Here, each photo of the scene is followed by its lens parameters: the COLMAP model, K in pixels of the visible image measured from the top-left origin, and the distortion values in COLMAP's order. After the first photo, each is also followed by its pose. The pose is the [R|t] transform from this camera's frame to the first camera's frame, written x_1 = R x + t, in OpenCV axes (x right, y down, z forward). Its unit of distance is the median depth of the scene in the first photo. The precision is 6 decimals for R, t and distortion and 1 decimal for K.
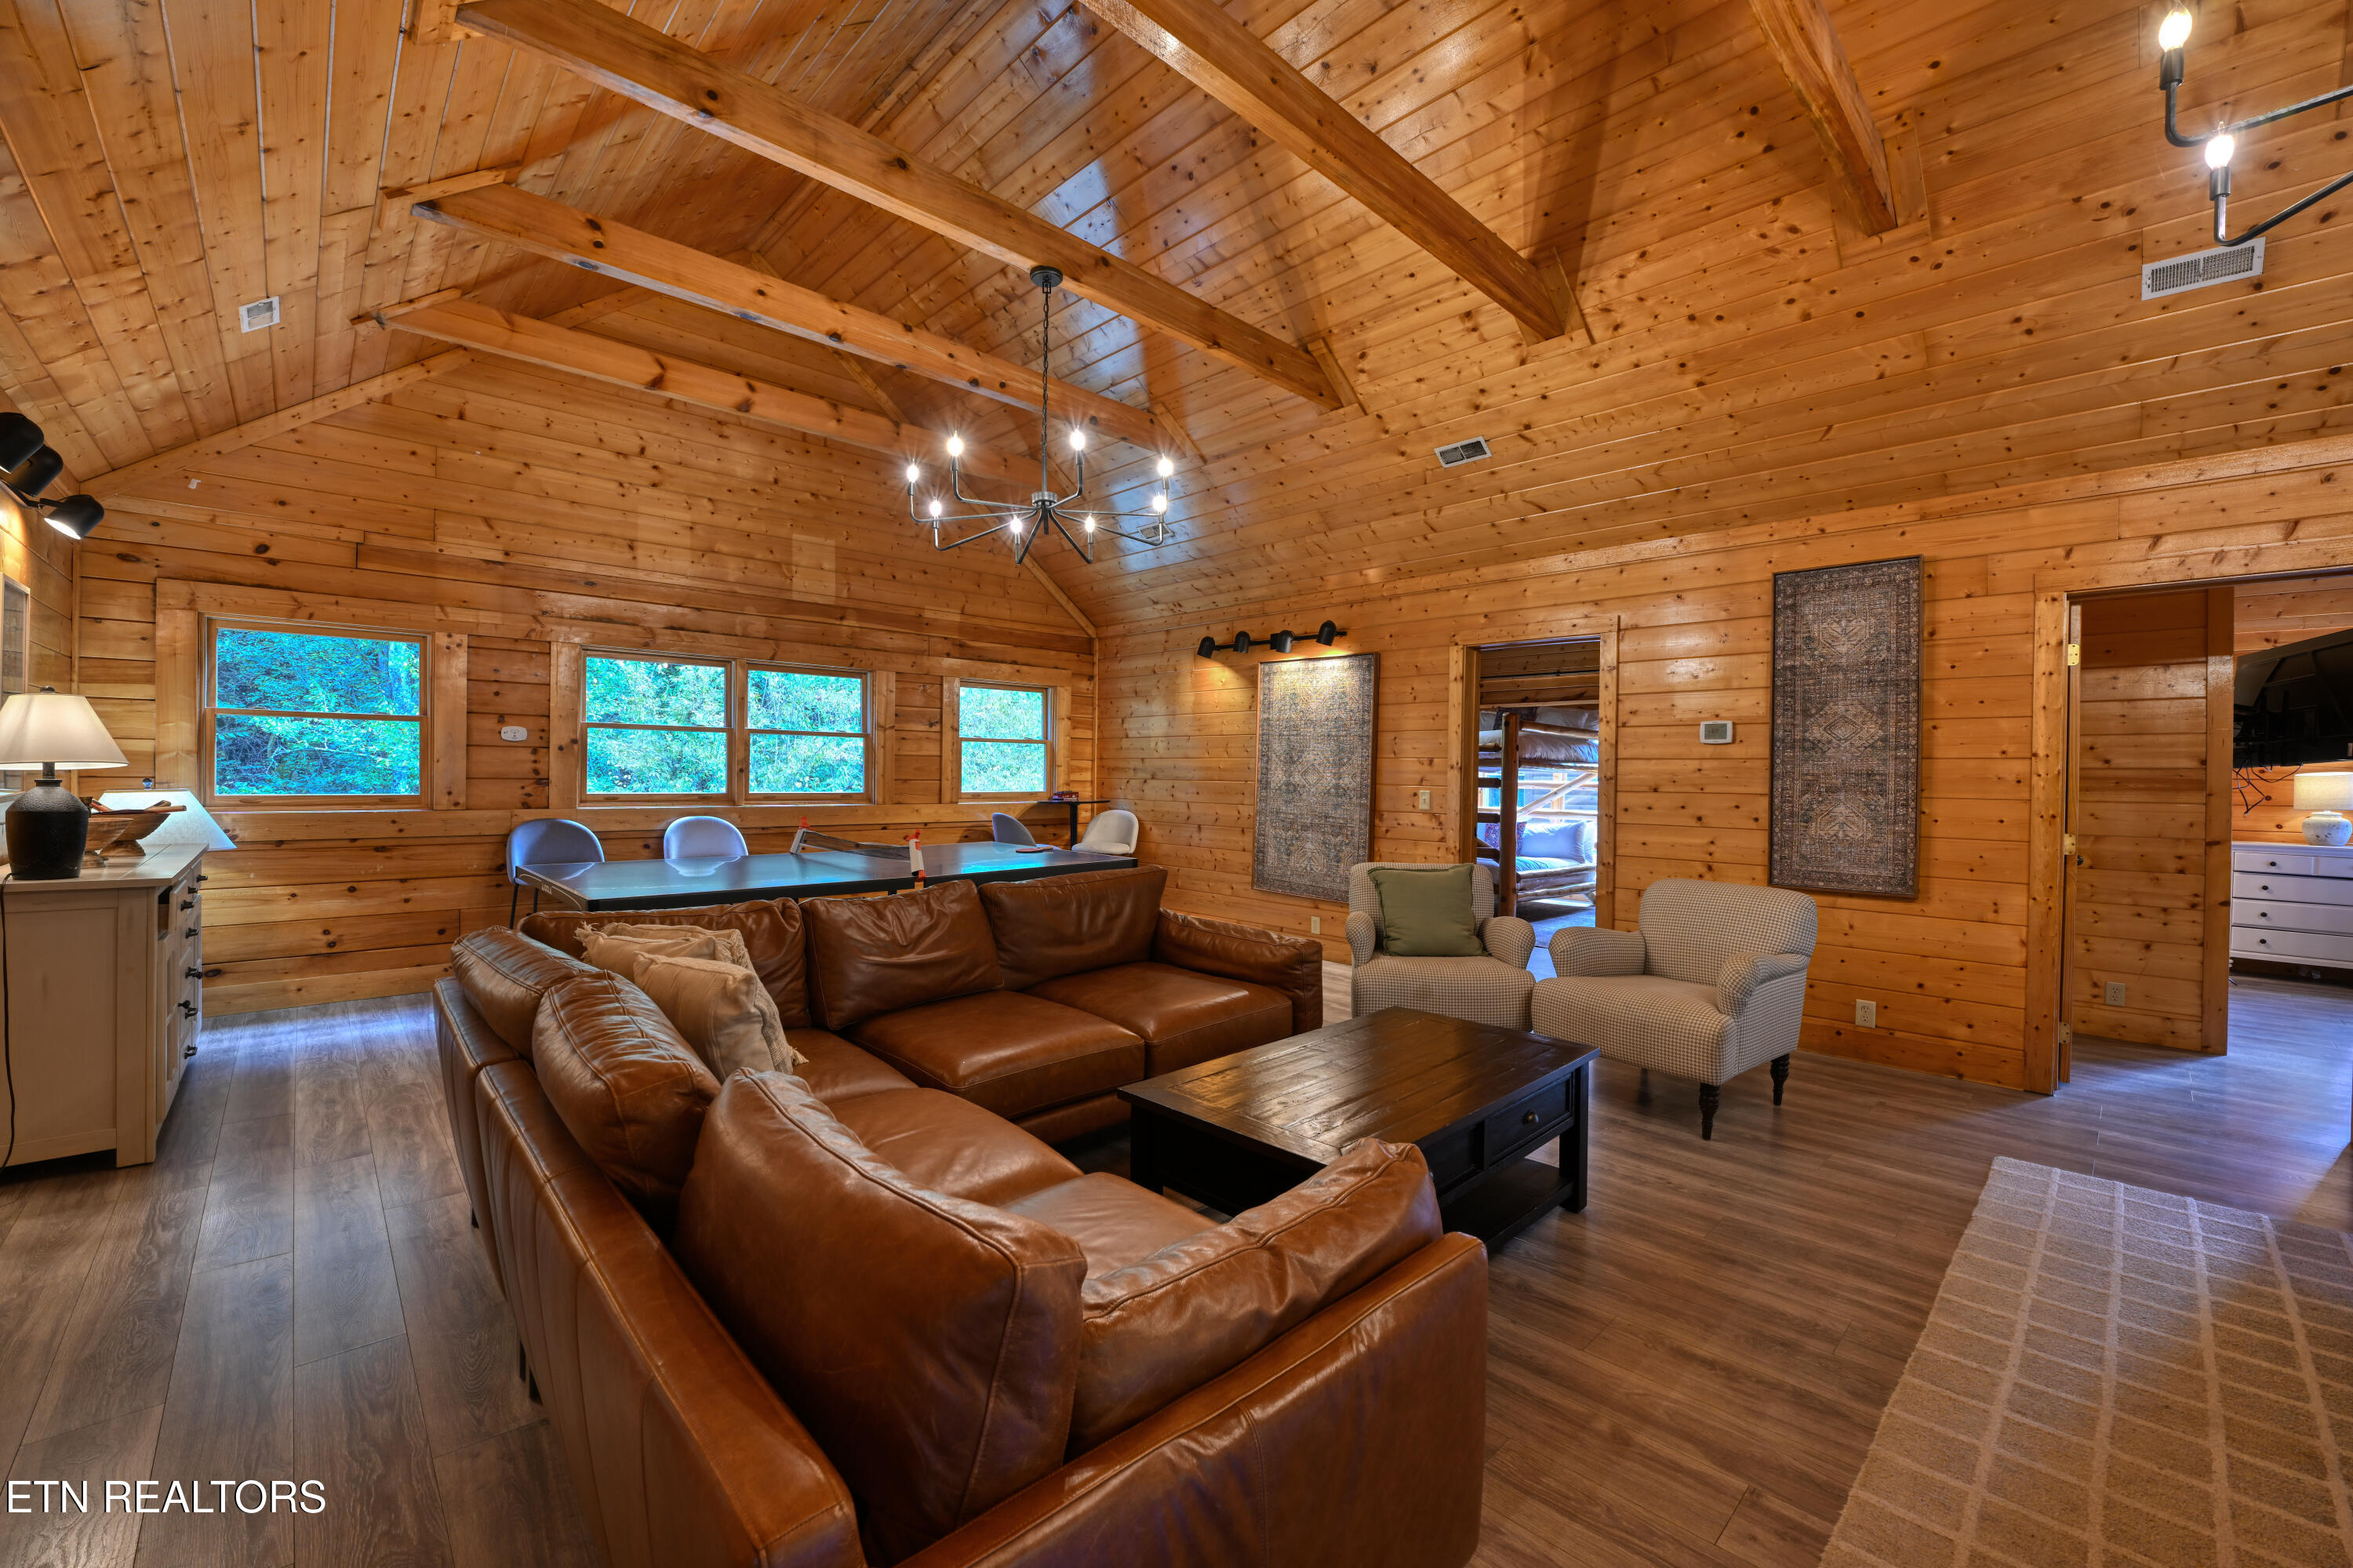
lens RADIAL K [[941.3, 0, 1193.6], [0, 941.3, 784.6], [0, 0, 1]] dist [-0.023201, 0.001118]
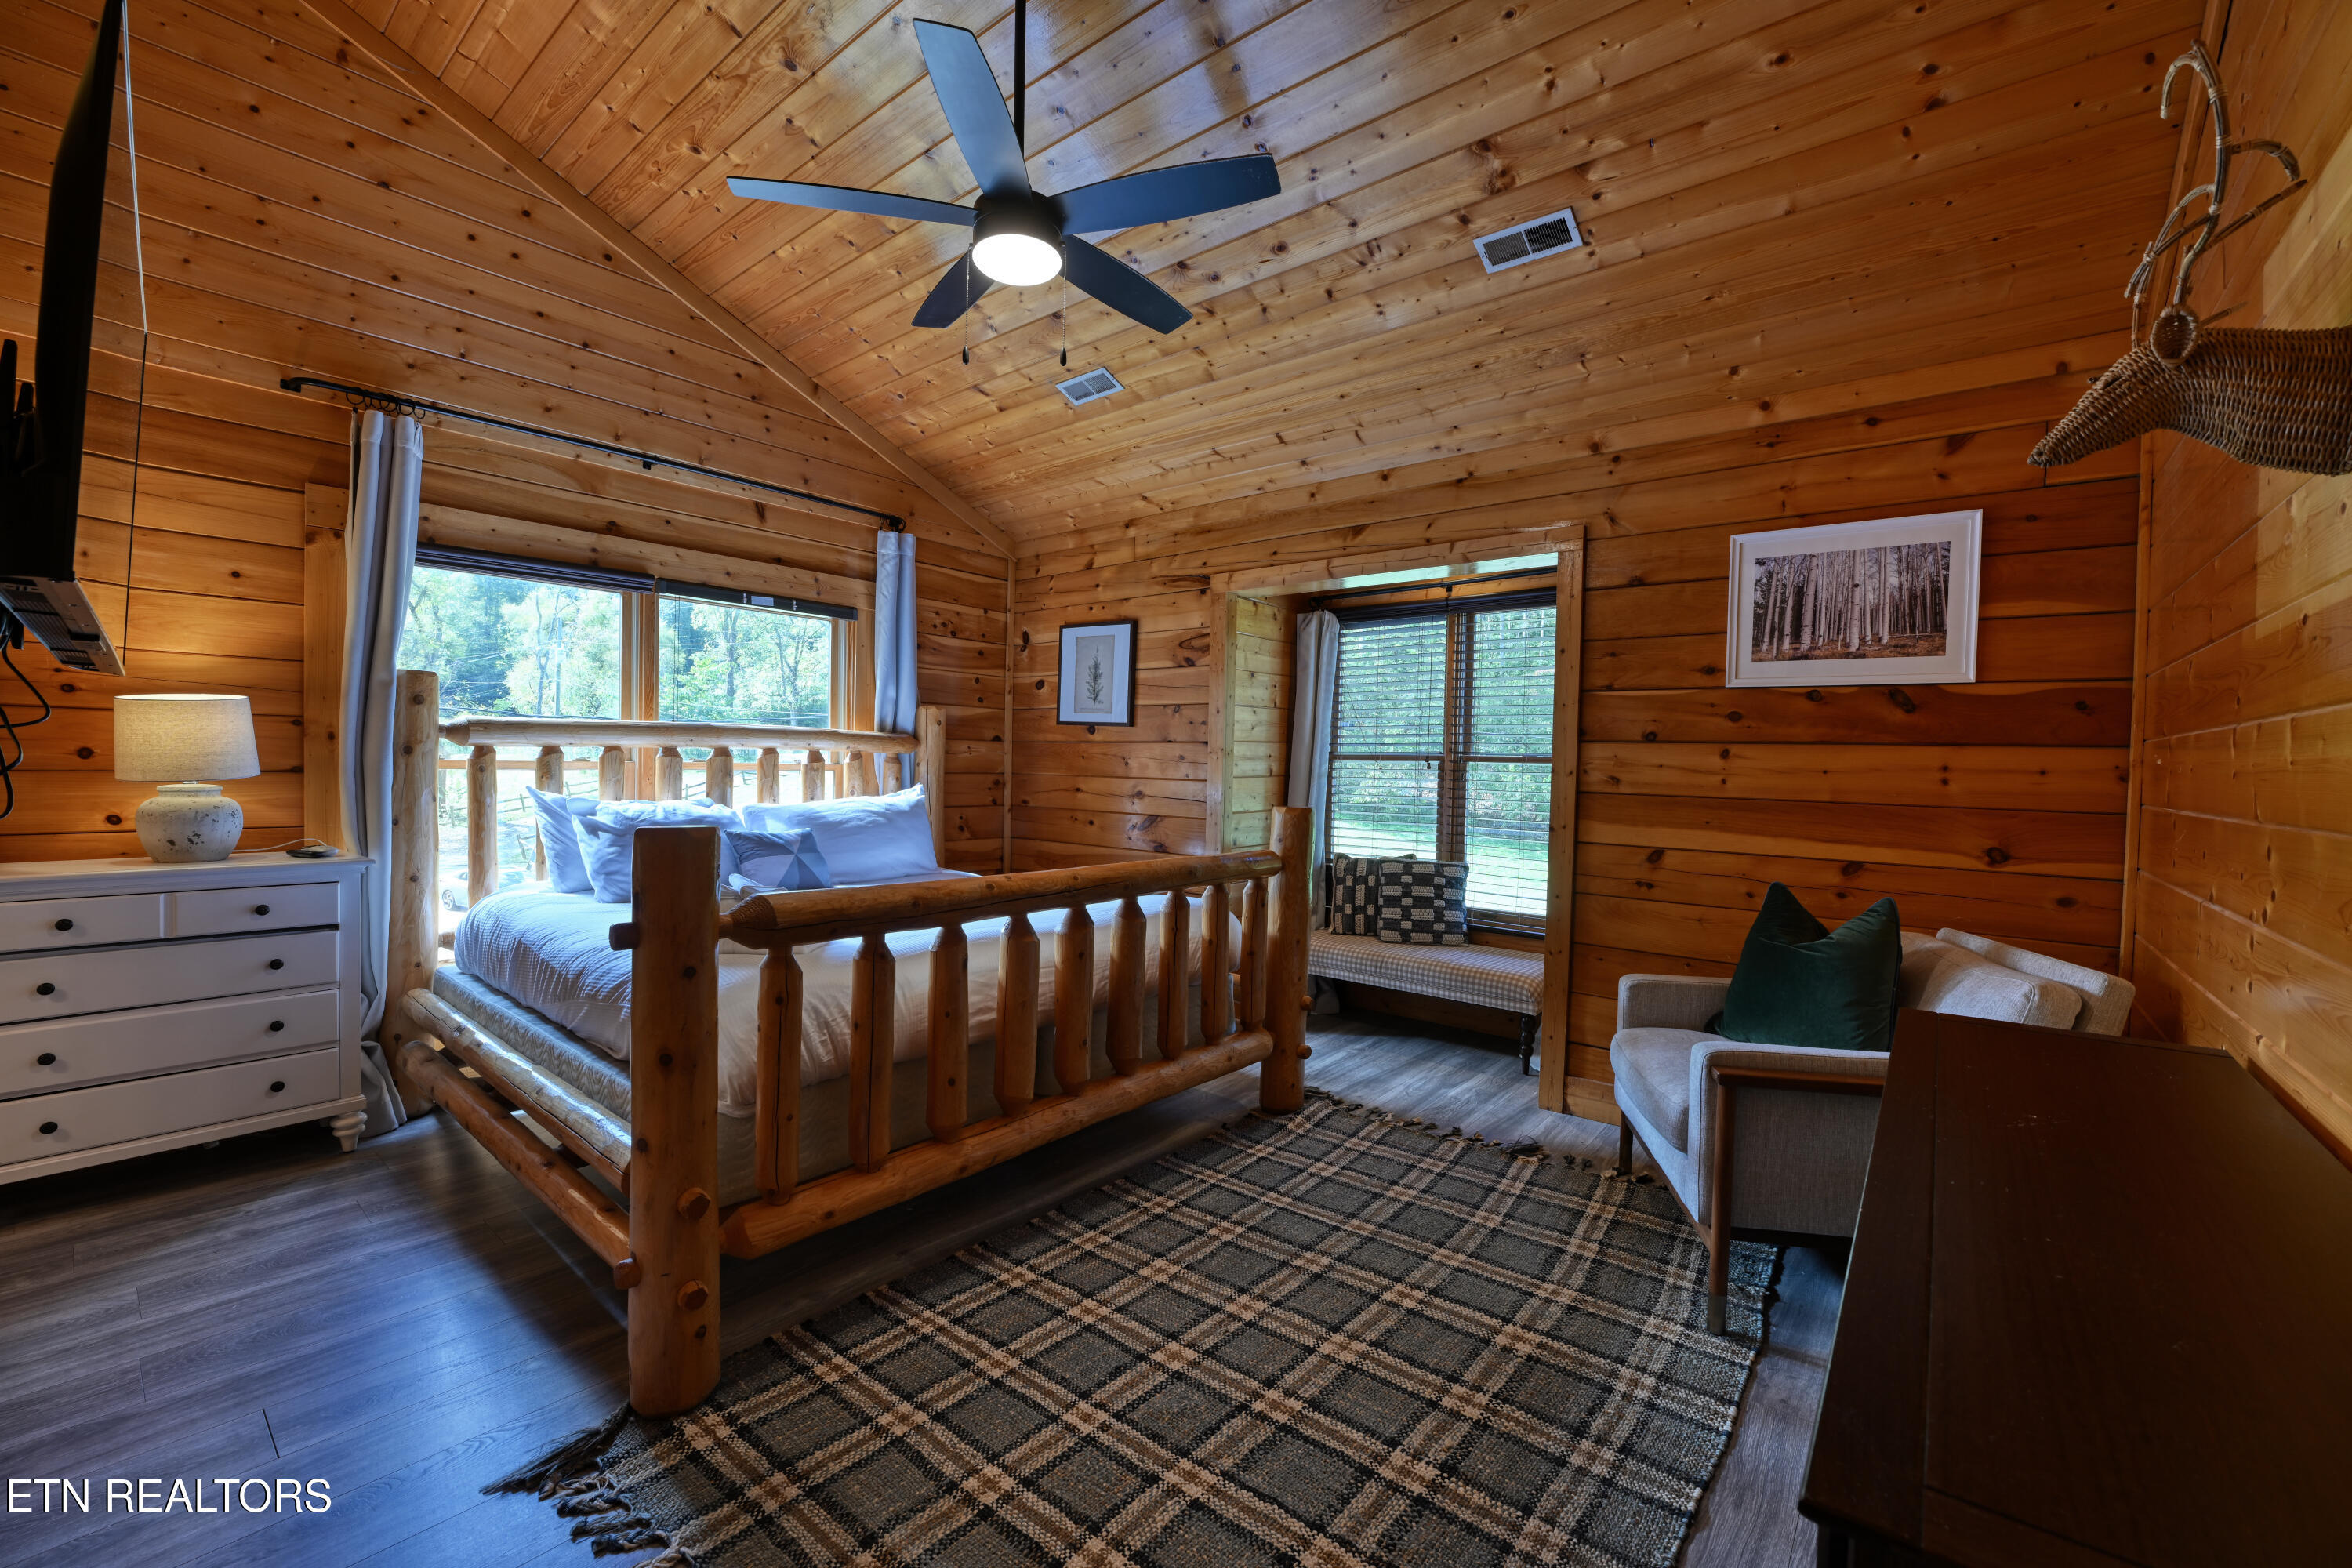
lens RADIAL K [[940.9, 0, 1176.2], [0, 940.9, 801.9], [0, 0, 1]] dist [-0.023201, 0.001118]
pose [[-0.115447, -0.057418, 0.991653, 1.059505], [-0.011323, 0.998339, 0.056487, 0.010227], [-0.993249, -0.004707, -0.115905, 0.813577]]
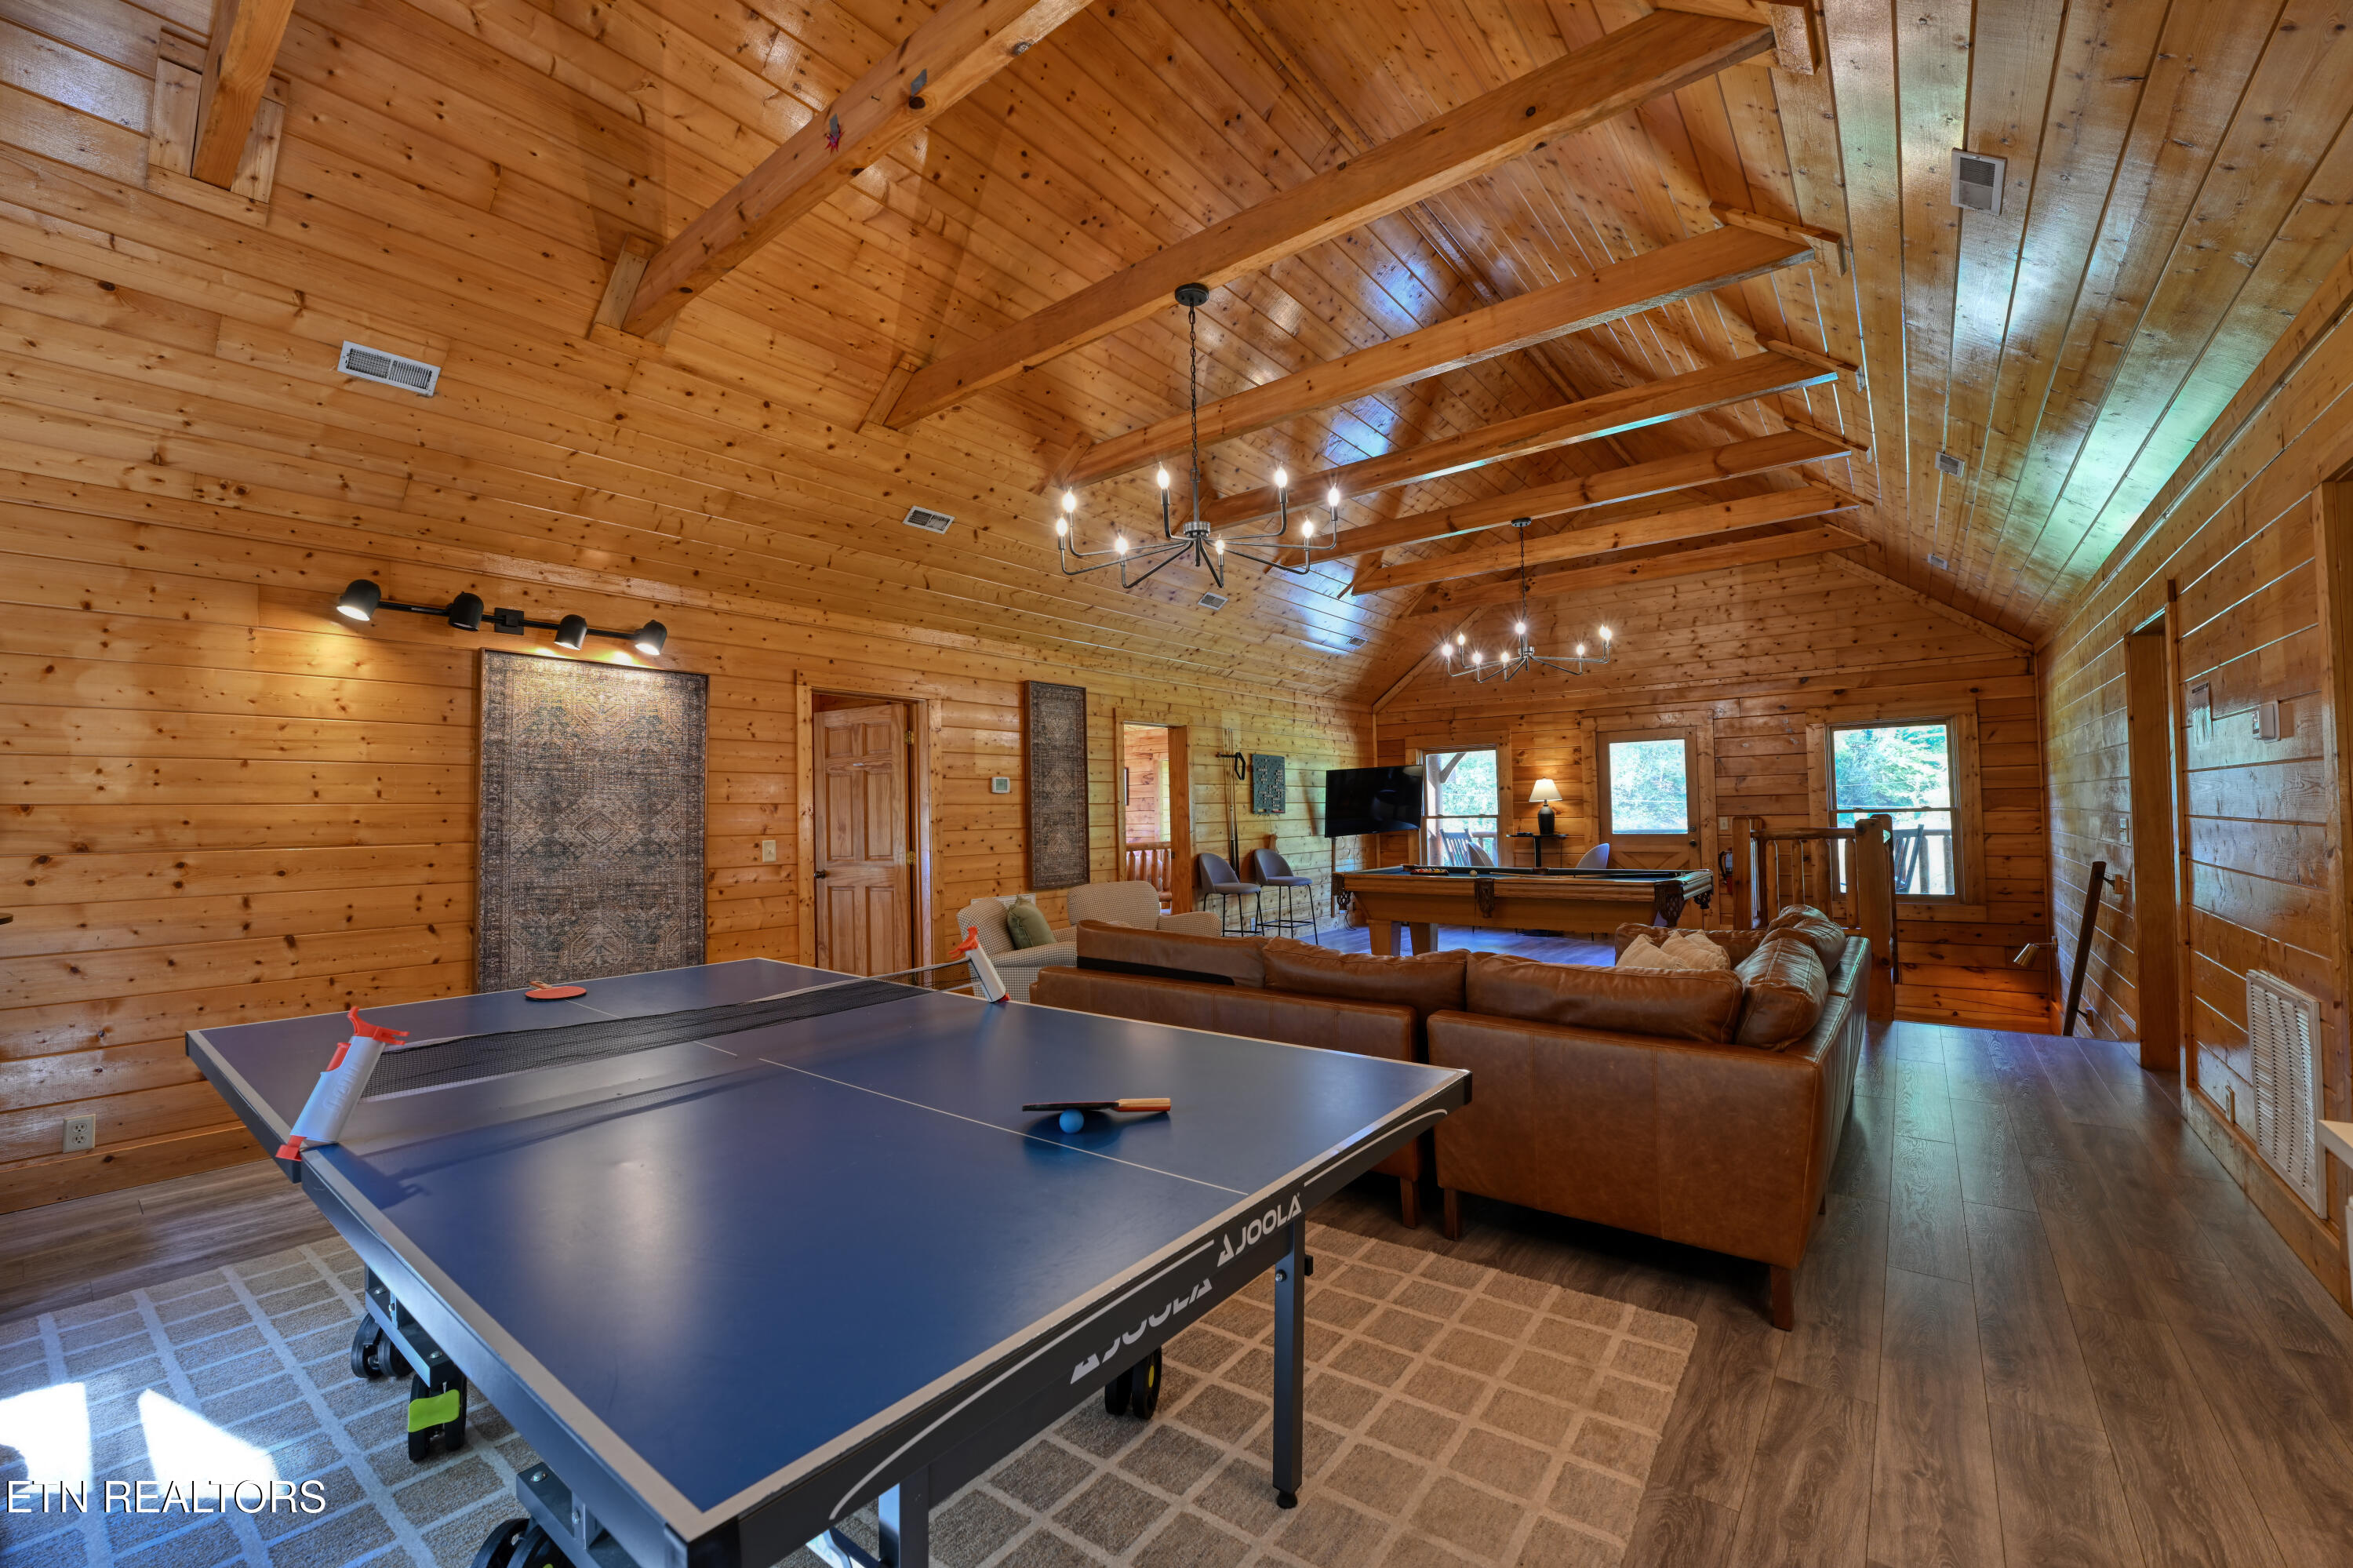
lens RADIAL K [[941.3, 0, 1181.5], [0, 941.3, 782.7], [0, 0, 1]] dist [-0.023201, 0.001118]
pose [[-0.137633, 0.022149, 0.990236, -0.932348], [0.028894, 0.999414, -0.018338, -0.027944], [-0.990062, 0.026088, -0.138193, 0.989499]]
